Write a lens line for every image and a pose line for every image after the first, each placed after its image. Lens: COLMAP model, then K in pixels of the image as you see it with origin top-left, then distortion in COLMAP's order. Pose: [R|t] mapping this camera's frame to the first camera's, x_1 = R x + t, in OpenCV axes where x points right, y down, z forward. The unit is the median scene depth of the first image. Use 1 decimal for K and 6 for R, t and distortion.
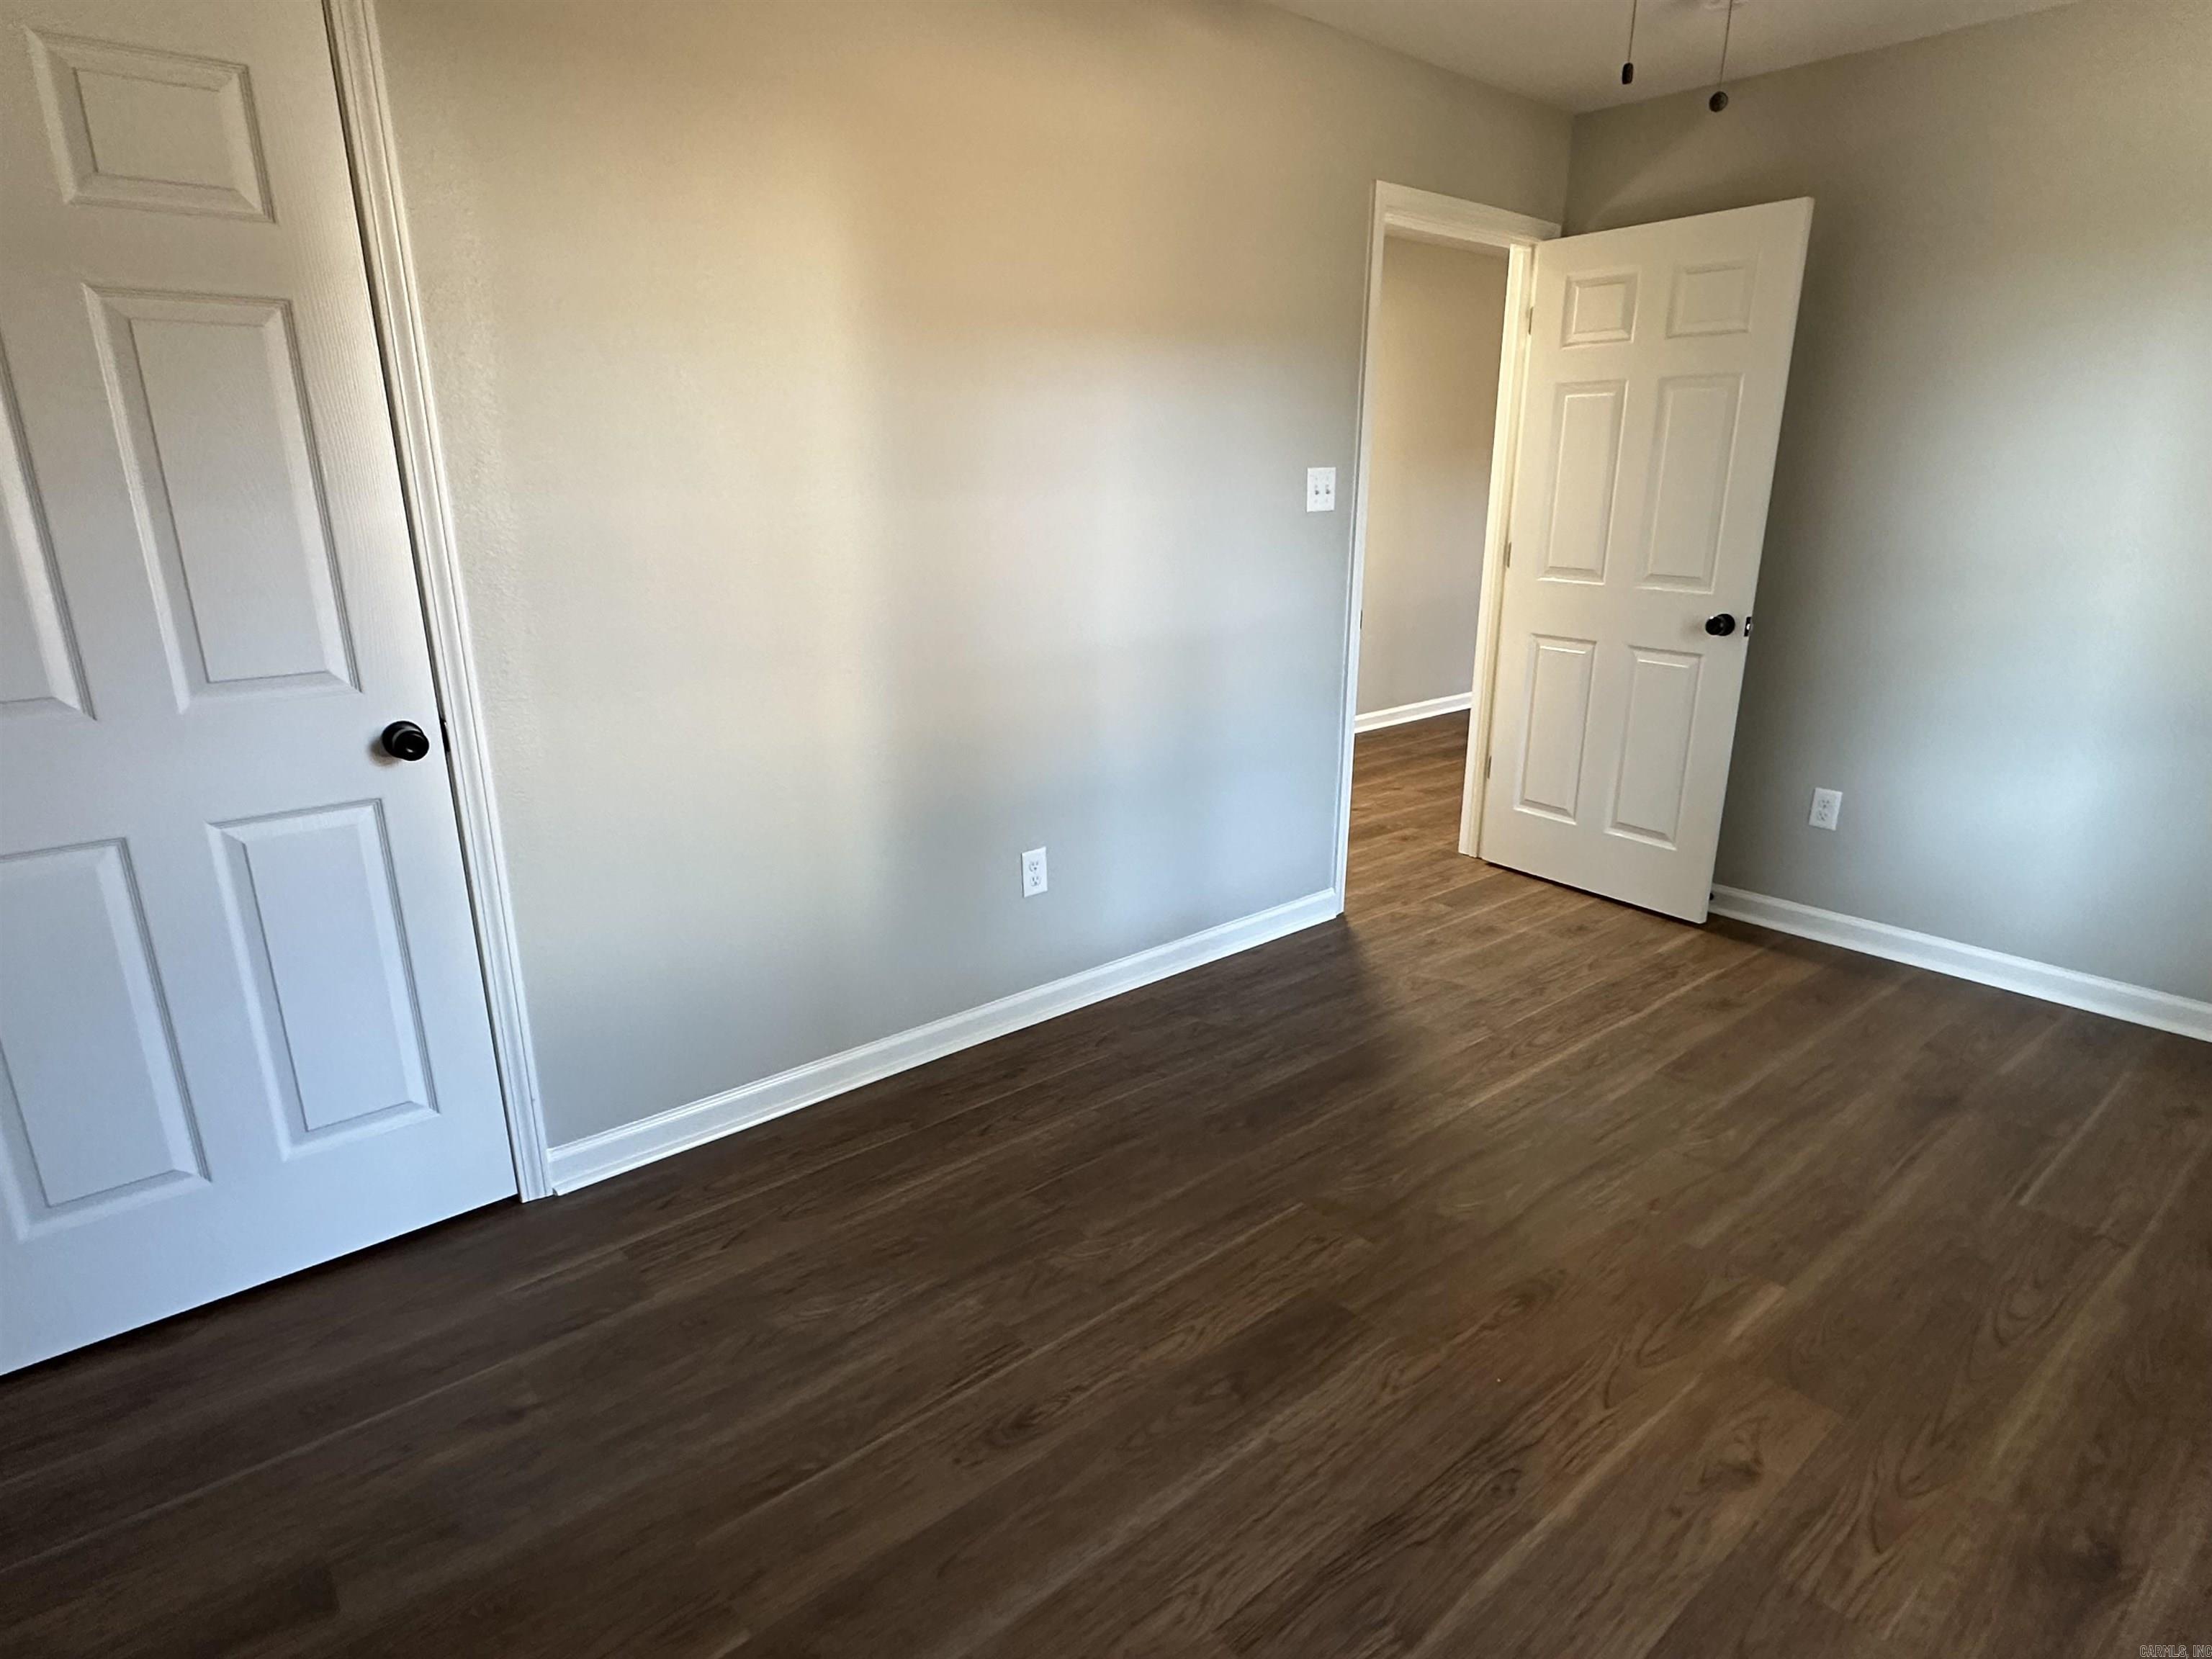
lens RADIAL K [[1215.7, 0, 1104.4], [0, 1215.7, 831.2], [0, 0, 1]] dist [-0.004199, -0.000038]
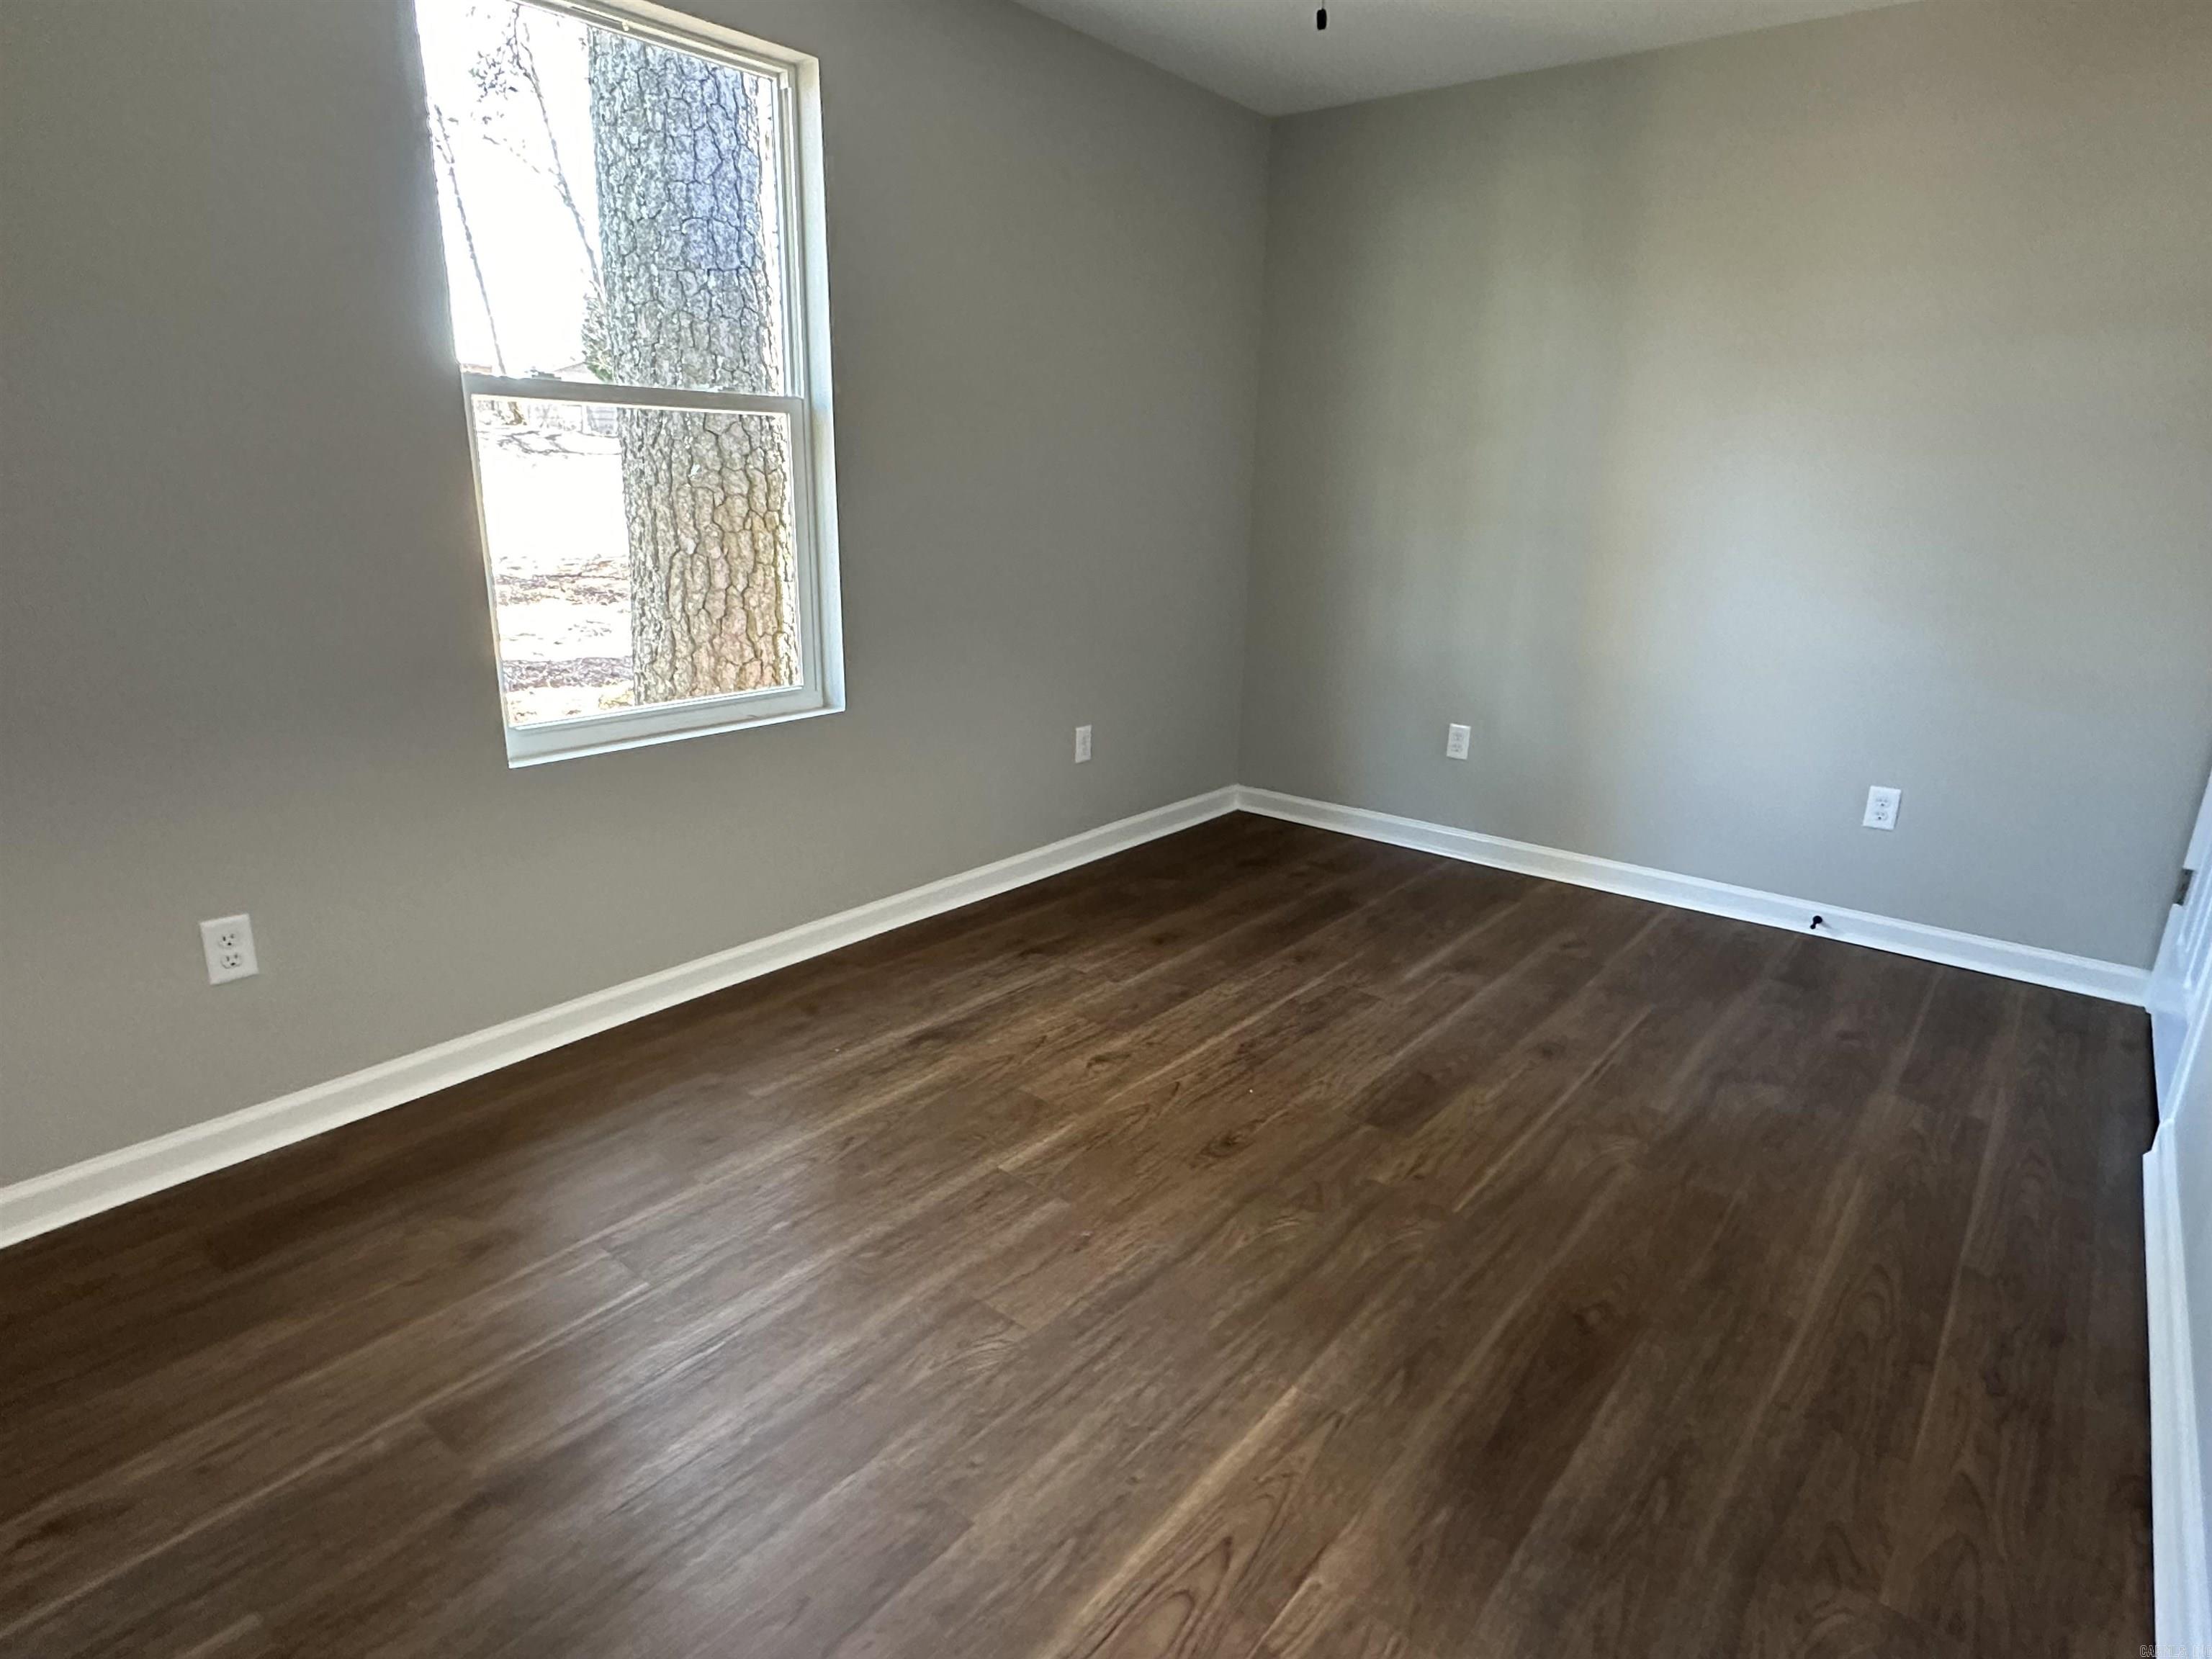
lens RADIAL K [[1215.7, 0, 1103.3], [0, 1215.7, 831.3], [0, 0, 1]] dist [-0.004199, -0.000038]
pose [[-0.982284, 0.039771, -0.183128, 0.651109], [-0.067172, 0.837558, 0.542203, -0.471191], [0.174945, 0.544899, -0.820048, 1.732238]]
